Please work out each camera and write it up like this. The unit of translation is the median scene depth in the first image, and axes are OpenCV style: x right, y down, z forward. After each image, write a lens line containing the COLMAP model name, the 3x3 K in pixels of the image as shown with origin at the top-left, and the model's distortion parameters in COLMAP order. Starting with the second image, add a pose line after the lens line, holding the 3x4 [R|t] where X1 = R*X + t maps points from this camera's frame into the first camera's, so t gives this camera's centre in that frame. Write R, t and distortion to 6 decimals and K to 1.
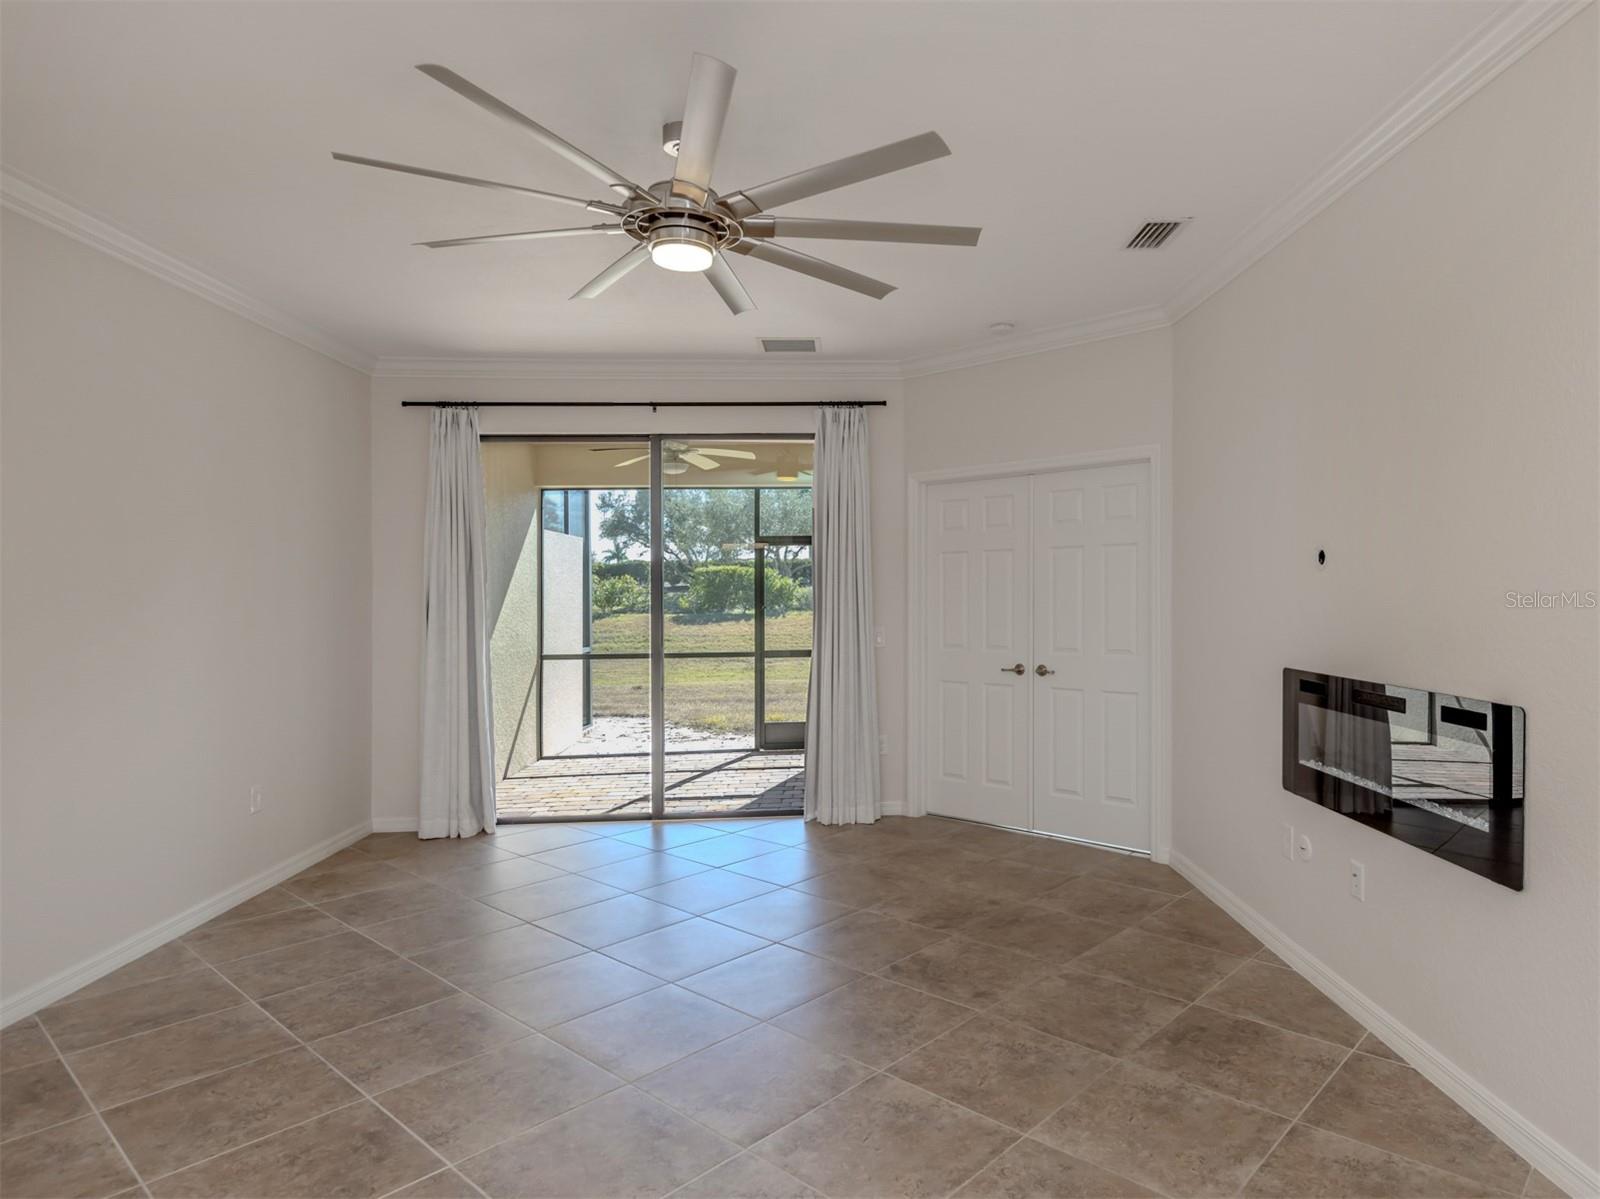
lens RADIAL K [[960.1, 0, 897.7], [0, 960.1, 593.2], [0, 0, 1]] dist [0.005155, 0.000042]
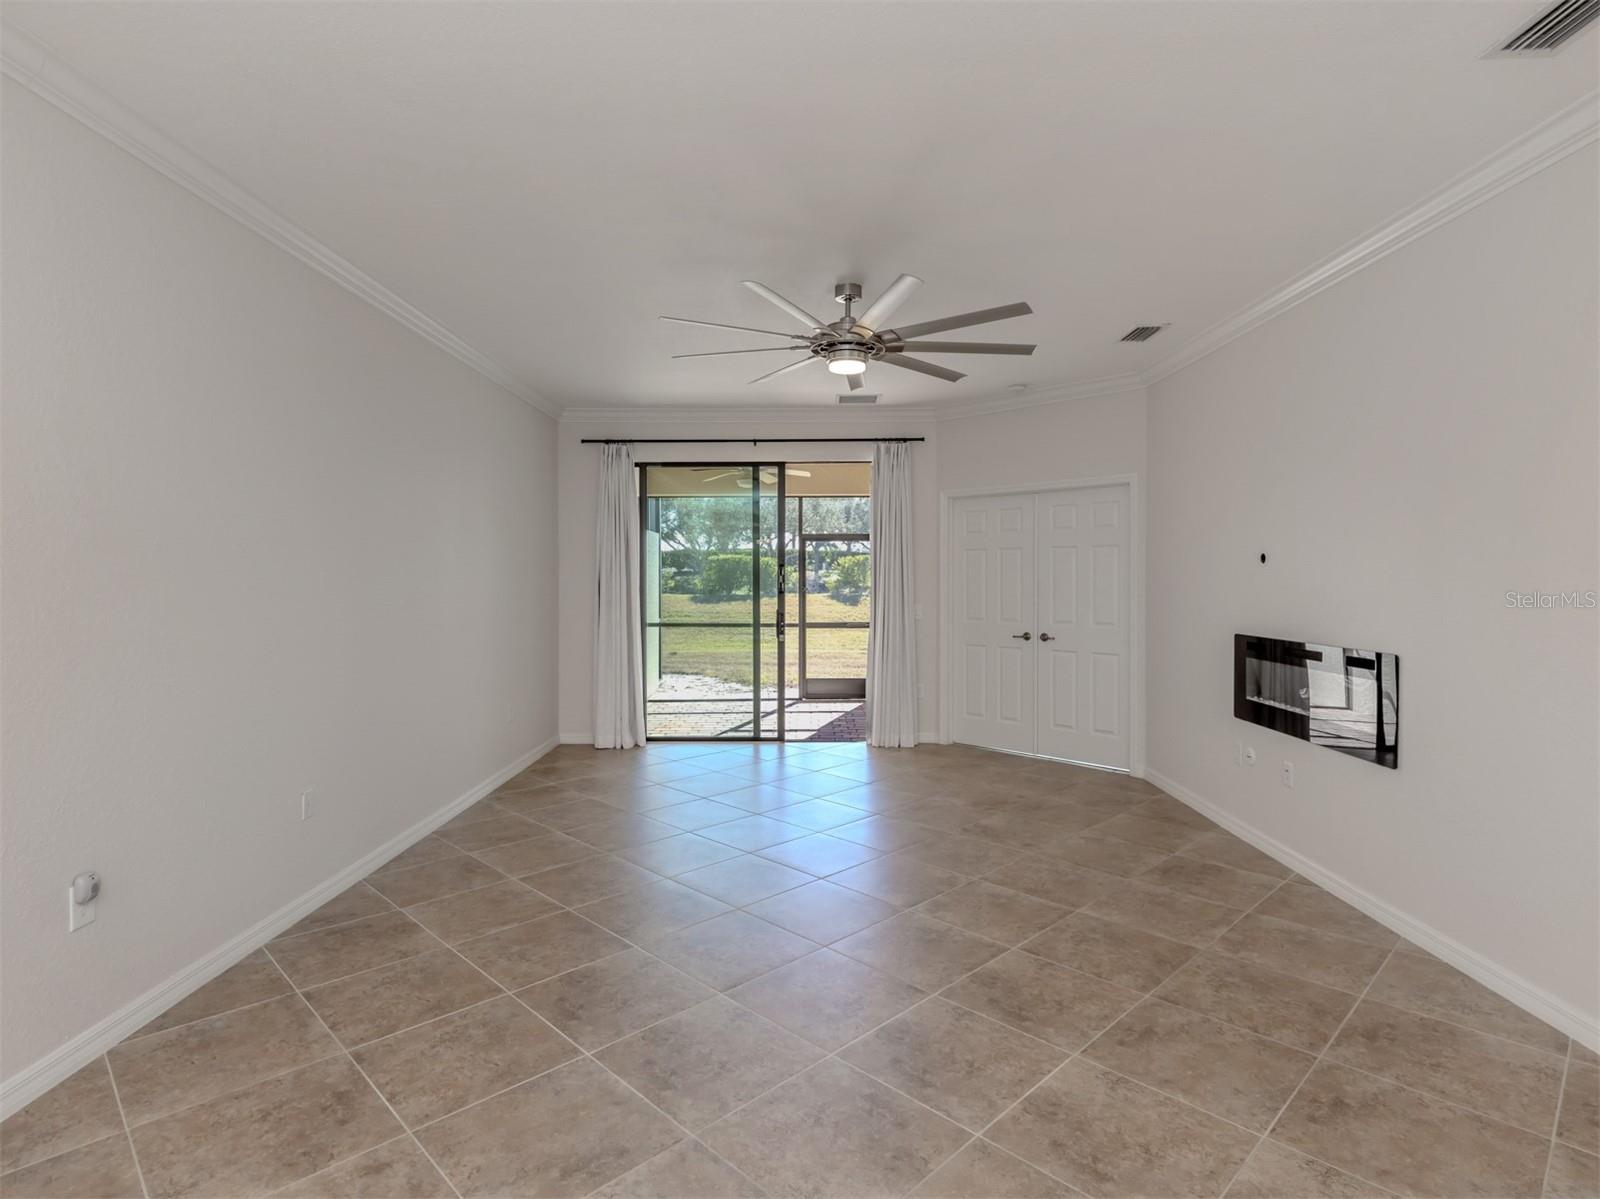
lens RADIAL K [[831.8, 0, 799.2], [0, 831.8, 563.2], [0, 0, 1]] dist [0.003905, 0.000744]
pose [[0.996772, 0.009985, -0.079667, -0.113261], [-0.011469, 0.999769, -0.018183, 0.001386], [0.079467, 0.019038, 0.996656, -0.225317]]
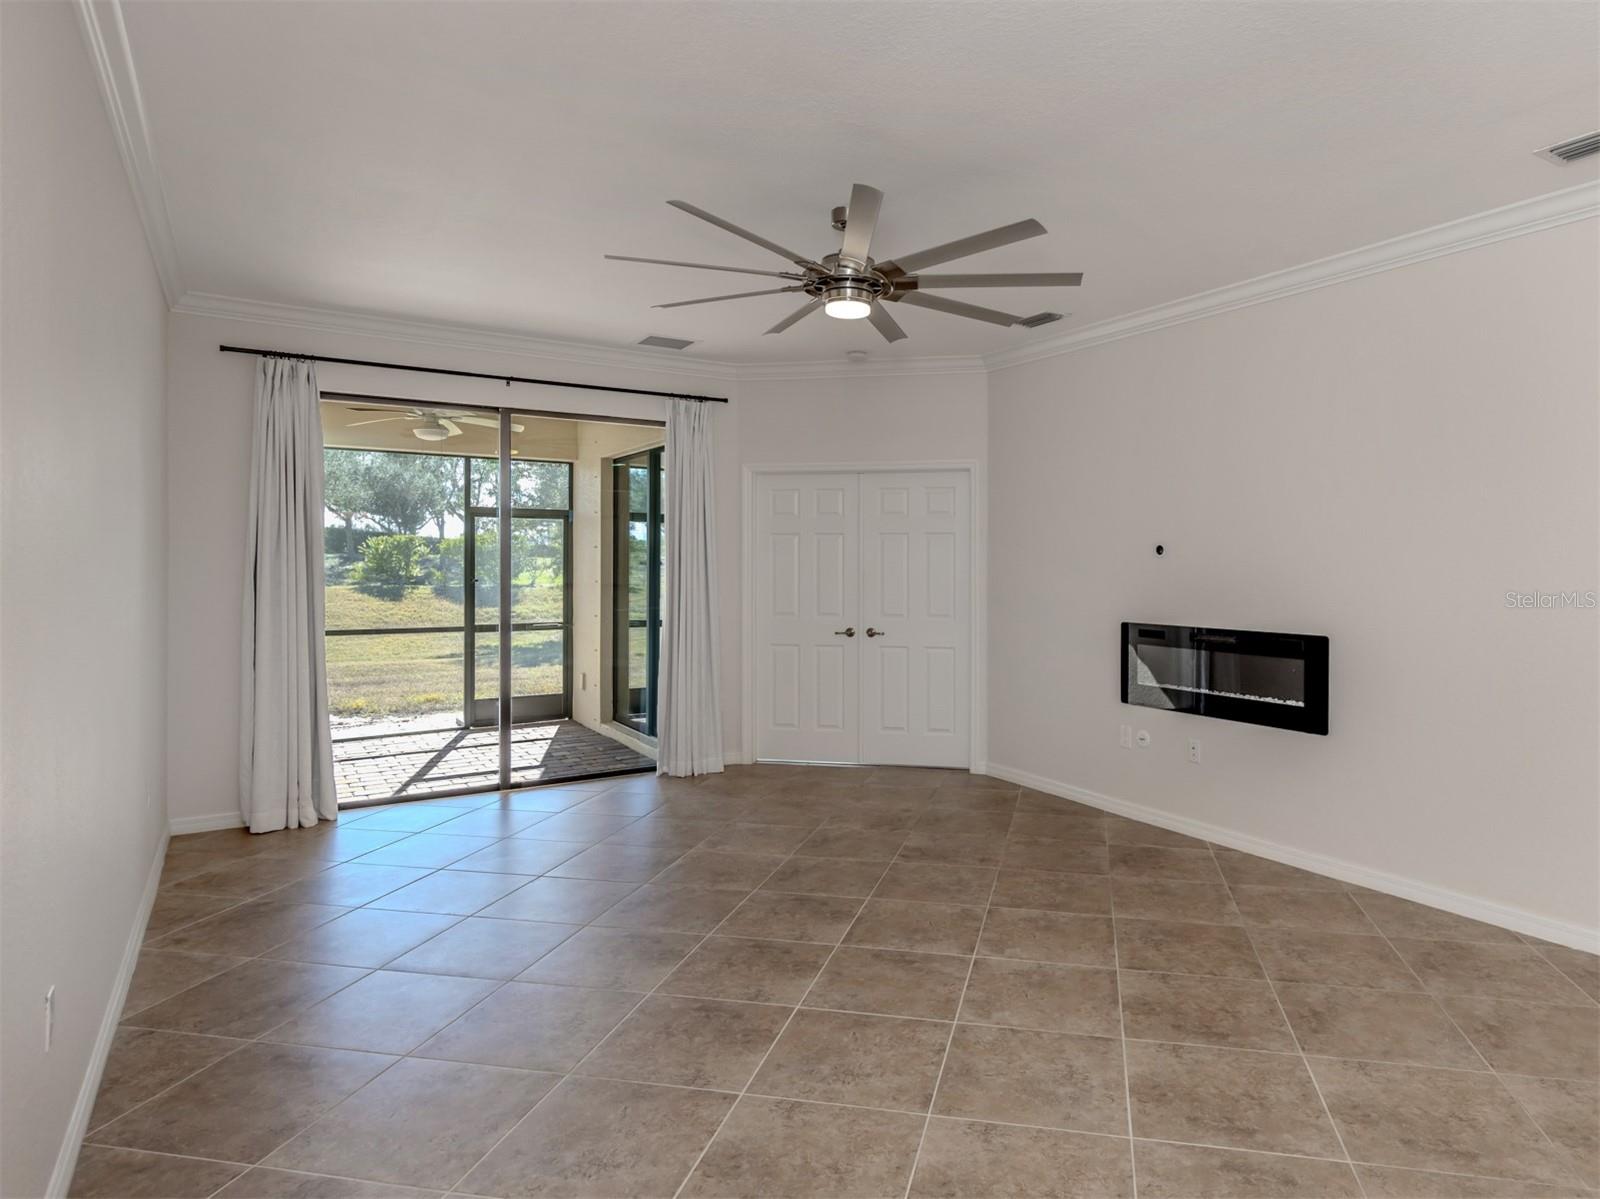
lens RADIAL K [[947.4, 0, 905.9], [0, 947.4, 548.3], [0, 0, 1]] dist [0.005932, 0.000271]
pose [[0.867557, 0.023954, 0.496760, -0.459498], [-0.012972, 0.999589, -0.025547, 0.003159], [-0.497168, 0.015720, 0.867512, -0.089890]]
